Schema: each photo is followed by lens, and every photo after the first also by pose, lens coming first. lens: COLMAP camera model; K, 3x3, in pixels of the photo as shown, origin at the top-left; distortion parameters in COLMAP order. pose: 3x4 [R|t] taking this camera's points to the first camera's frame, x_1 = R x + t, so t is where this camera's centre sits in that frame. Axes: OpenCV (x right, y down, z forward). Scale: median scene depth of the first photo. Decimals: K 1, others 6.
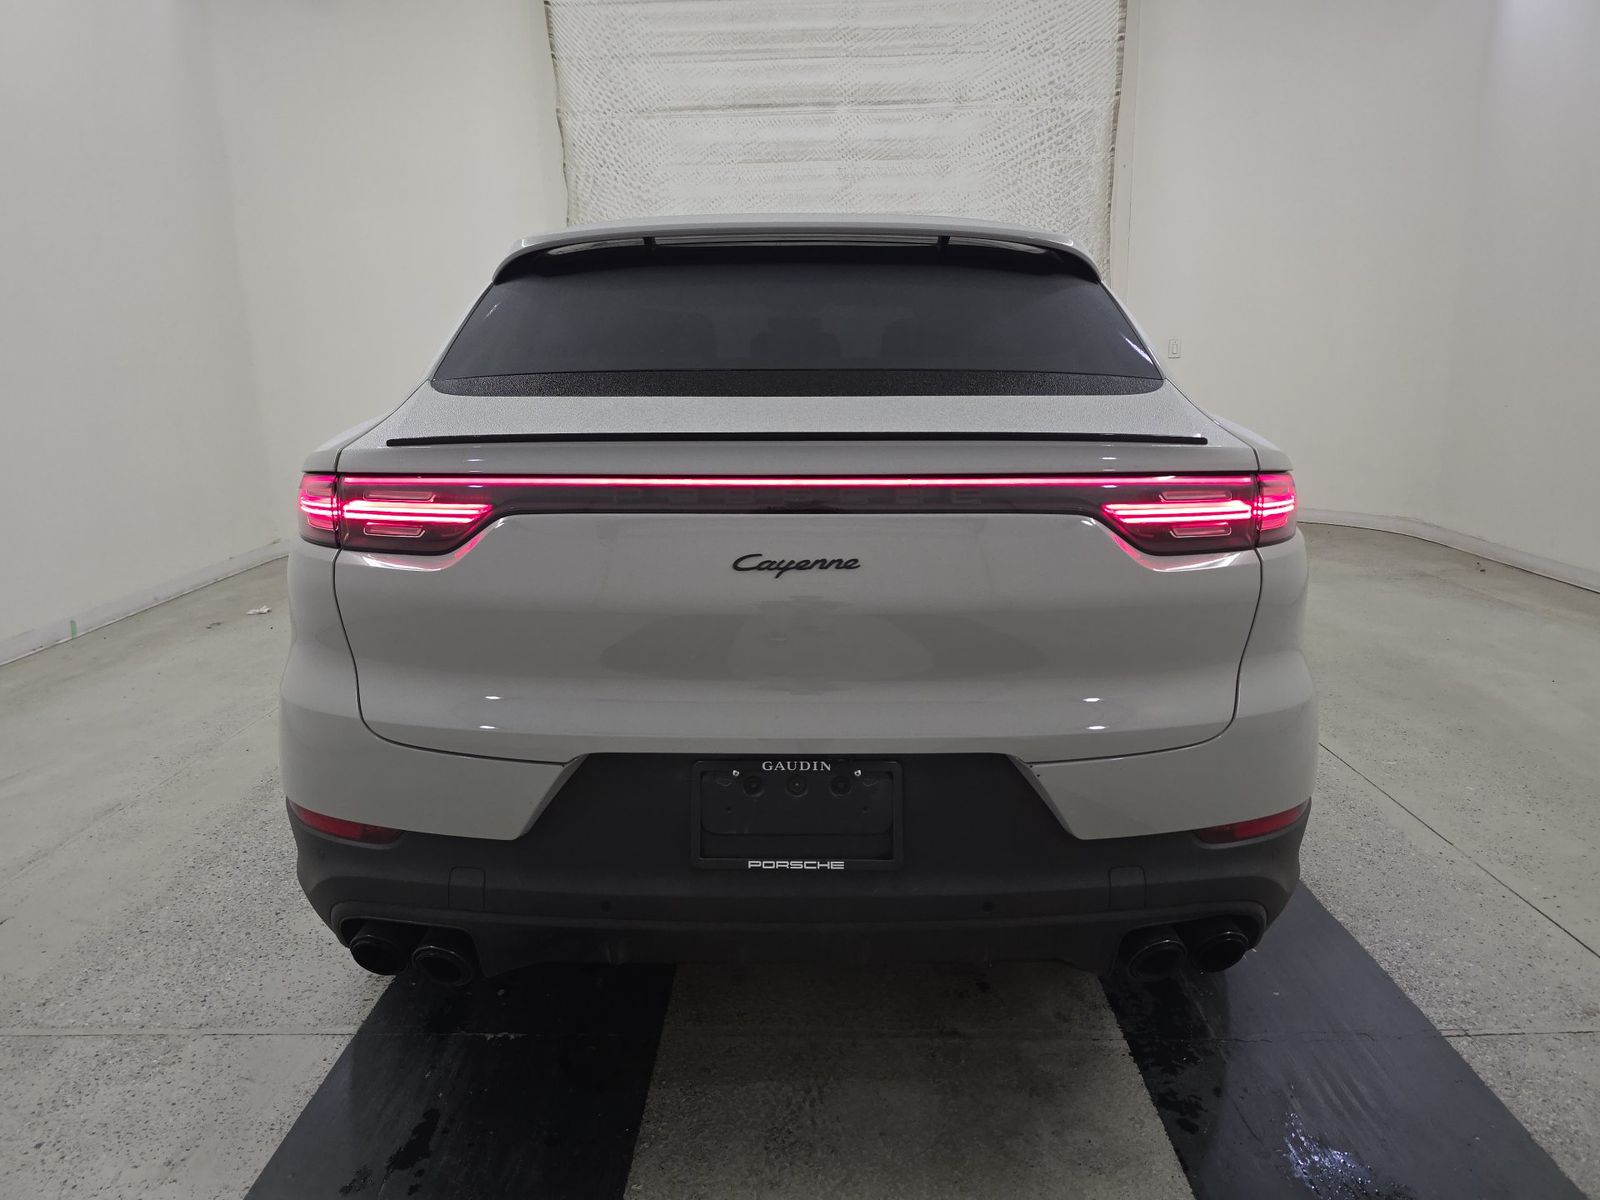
lens RADIAL K [[1079.3, 0, 787.9], [0, 1079.3, 600.0], [0, 0, 1]] dist [0.031531, -0.028740]
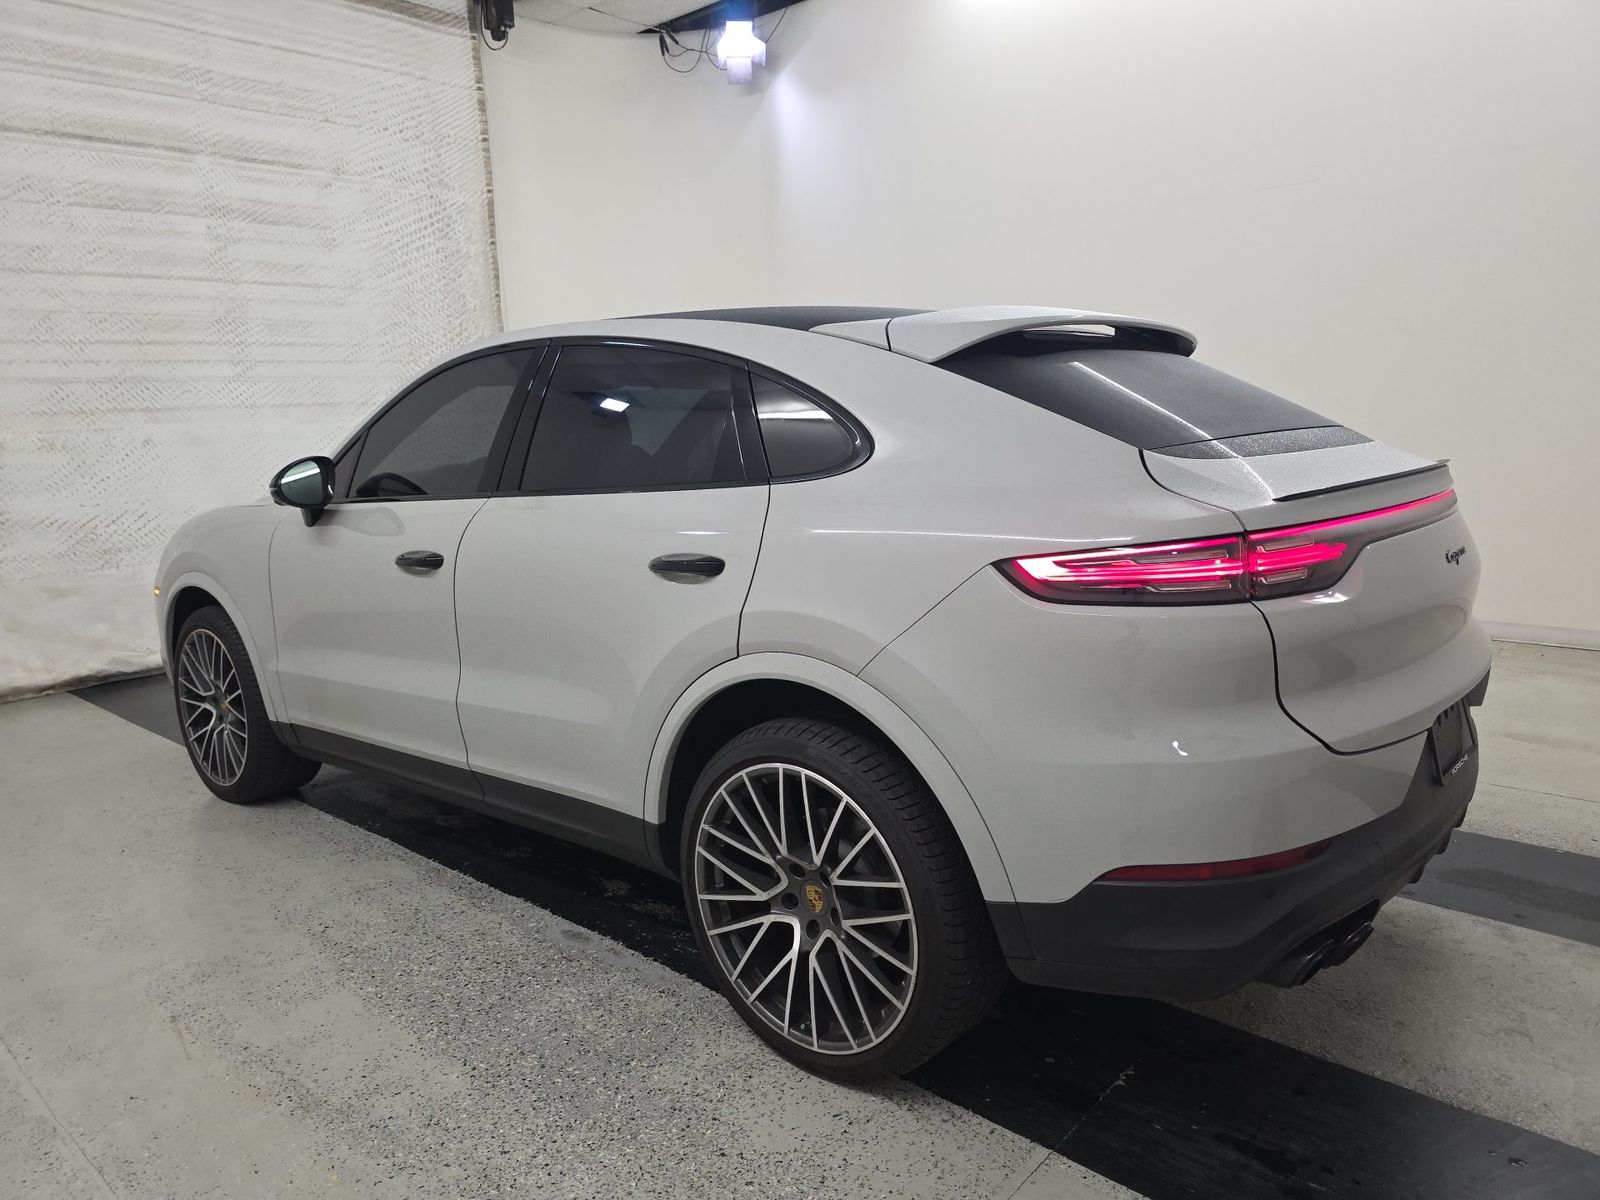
lens RADIAL K [[1079.3, 0, 813.8], [0, 1079.3, 596.2], [0, 0, 1]] dist [0.031531, -0.028740]
pose [[0.637755, -0.139133, 0.757569, -0.338665], [0.198467, 0.980022, 0.012910, -0.034390], [-0.744231, 0.142119, 0.652627, 0.138554]]
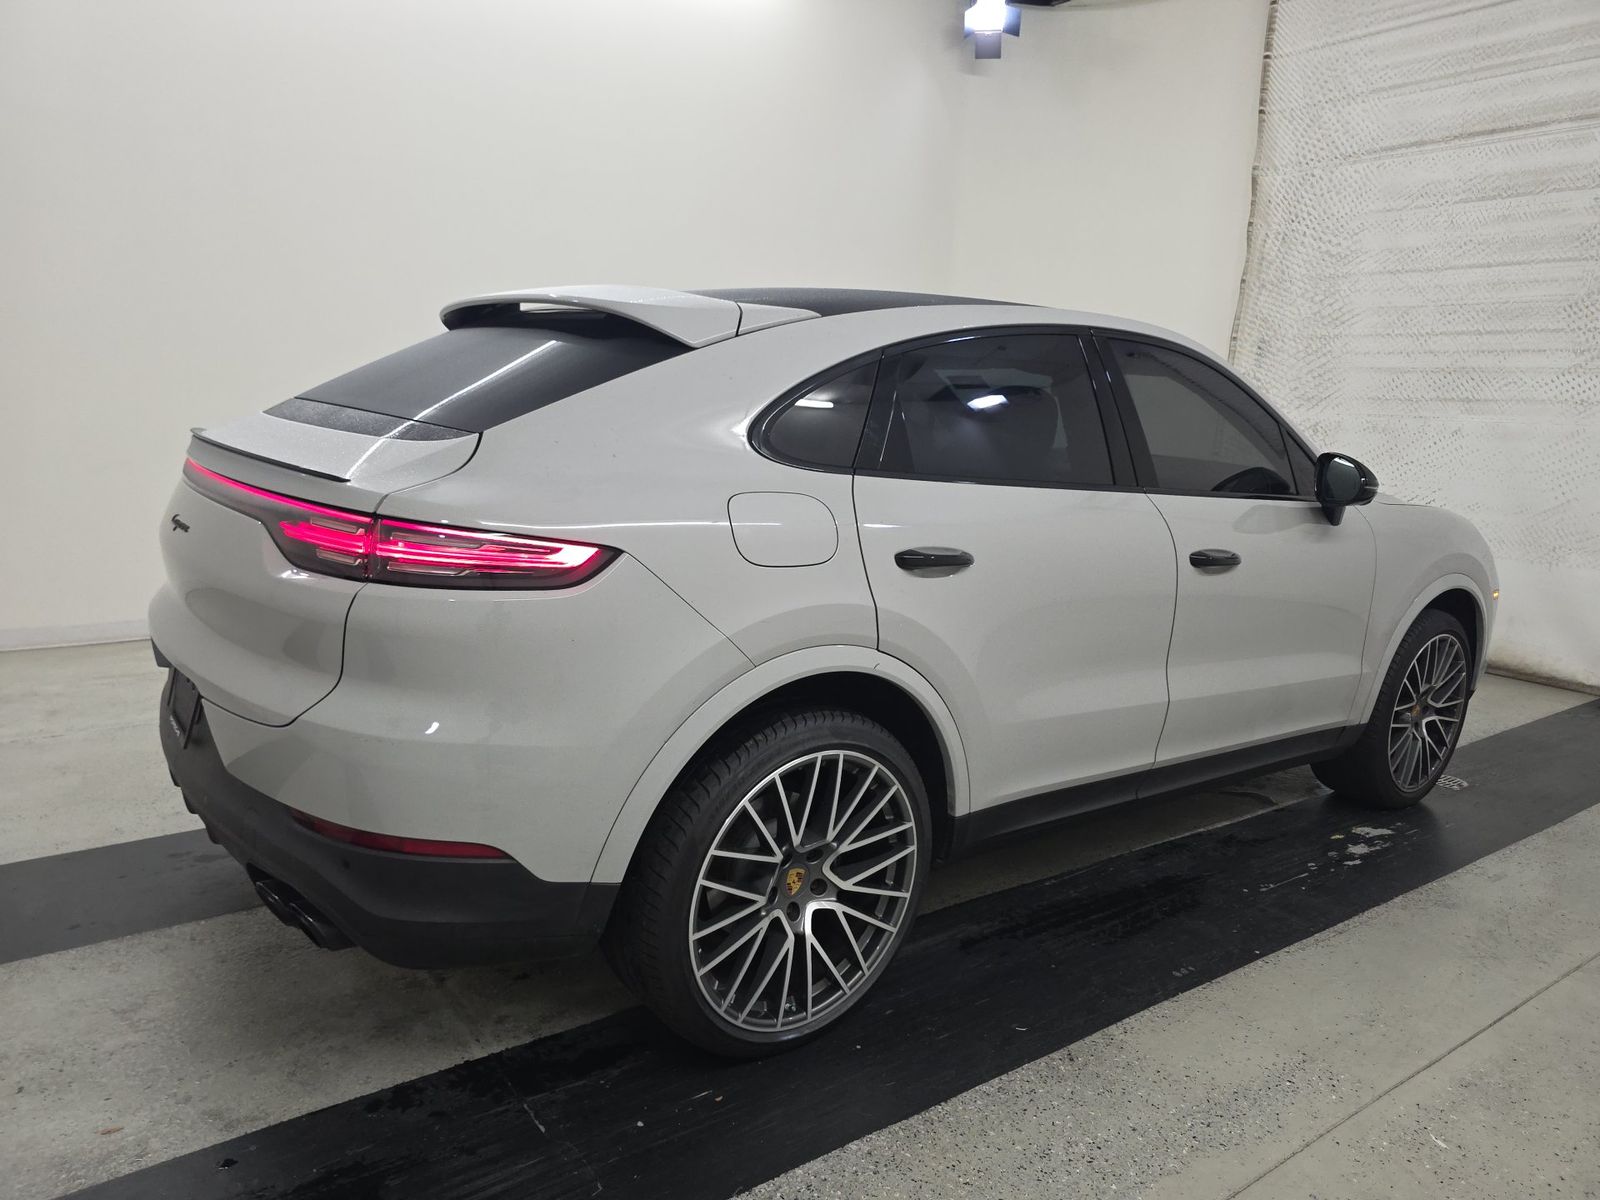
lens RADIAL K [[1079.3, 0, 783.3], [0, 1079.3, 608.2], [0, 0, 1]] dist [0.031531, -0.028740]
pose [[0.604465, 0.194682, -0.772477, 0.347605], [-0.230397, 0.970962, 0.064418, -0.043657], [0.762587, 0.139038, 0.631767, 0.139529]]
